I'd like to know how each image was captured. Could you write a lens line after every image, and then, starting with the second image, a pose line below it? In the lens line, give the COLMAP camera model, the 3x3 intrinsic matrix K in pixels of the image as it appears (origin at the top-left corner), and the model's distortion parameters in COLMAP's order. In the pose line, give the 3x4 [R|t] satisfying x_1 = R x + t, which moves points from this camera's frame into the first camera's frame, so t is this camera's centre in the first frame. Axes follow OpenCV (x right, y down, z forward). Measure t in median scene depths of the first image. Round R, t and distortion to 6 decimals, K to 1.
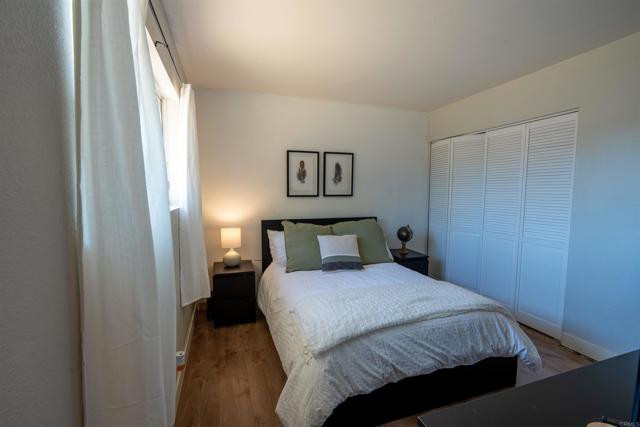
lens RADIAL K [[282.3, 0, 319.5], [0, 282.3, 214.5], [0, 0, 1]] dist [-0.012407, 0.003154]
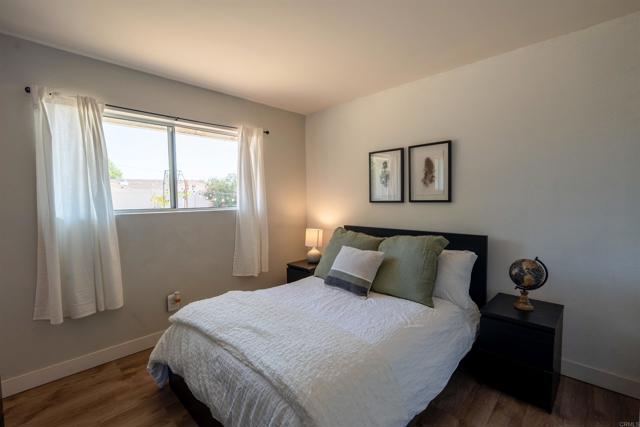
lens RADIAL K [[282.3, 0, 319.5], [0, 282.3, 214.5], [0, 0, 1]] dist [-0.012407, 0.003154]
pose [[0.459587, 0.044654, -0.887010, 0.620617], [-0.061057, 0.997961, 0.018604, -0.029735], [0.886032, 0.045608, 0.461376, 0.420295]]
